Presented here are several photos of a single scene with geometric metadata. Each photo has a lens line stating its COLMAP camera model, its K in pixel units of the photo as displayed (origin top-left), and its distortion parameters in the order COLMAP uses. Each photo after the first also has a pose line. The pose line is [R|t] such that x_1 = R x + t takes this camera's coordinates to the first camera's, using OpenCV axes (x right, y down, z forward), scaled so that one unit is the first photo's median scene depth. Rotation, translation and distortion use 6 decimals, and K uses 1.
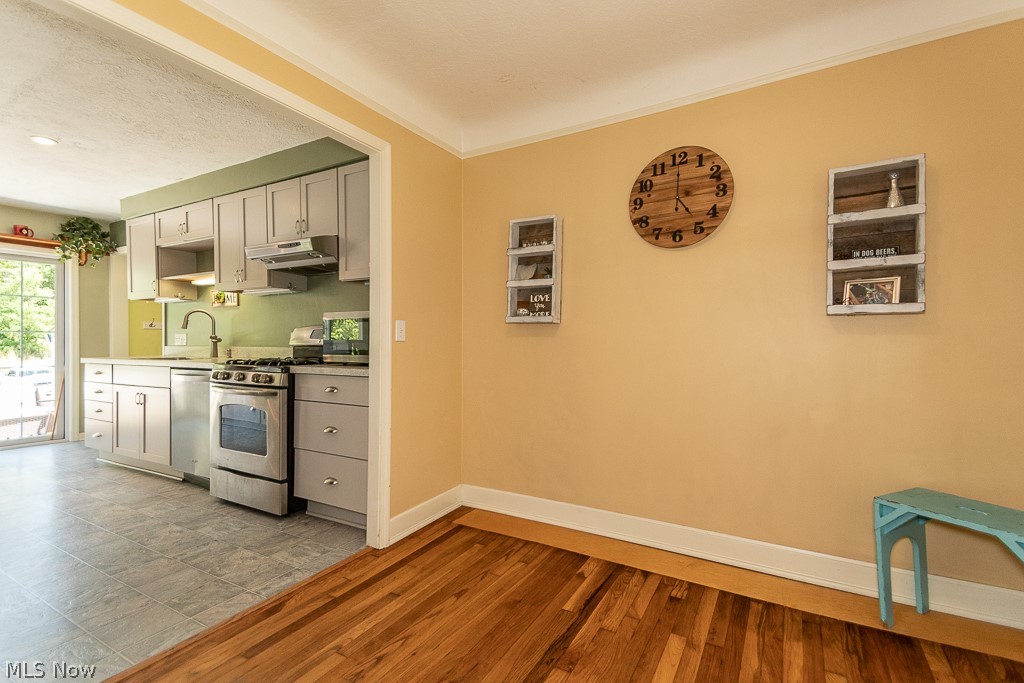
lens RADIAL K [[476.8, 0, 547.1], [0, 476.8, 340.7], [0, 0, 1]] dist [0.012294, -0.003215]
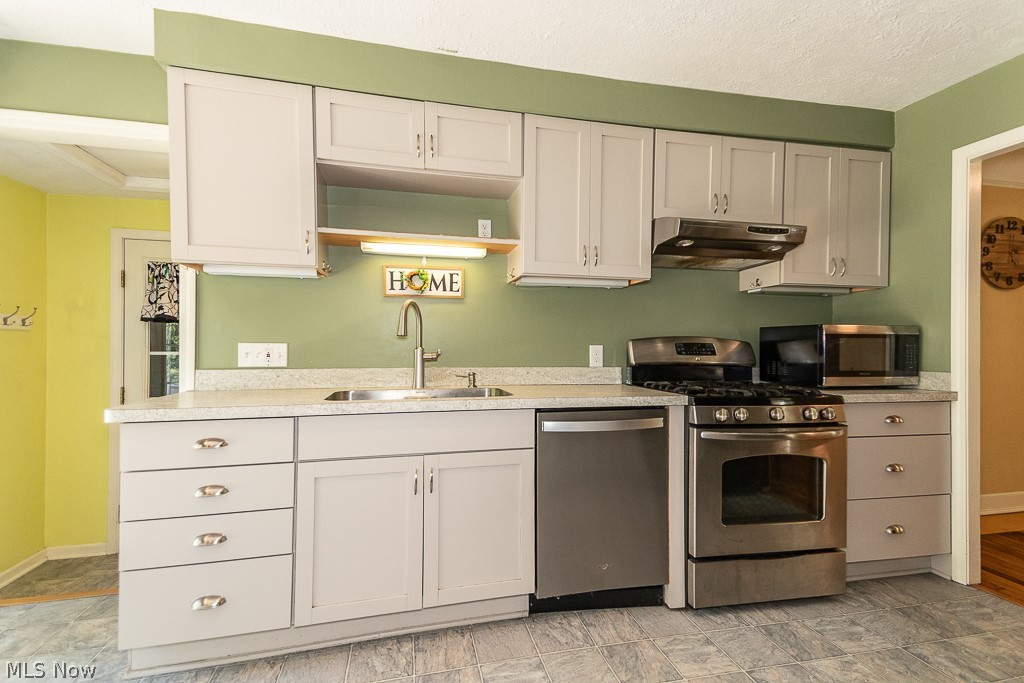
lens RADIAL K [[476.8, 0, 513.8], [0, 476.8, 344.0], [0, 0, 1]] dist [0.012294, -0.003215]
pose [[0.756284, 0.013539, 0.654104, -1.638359], [-0.004420, 0.999869, -0.015586, -0.012872], [-0.654229, 0.008896, 0.756244, 0.867752]]
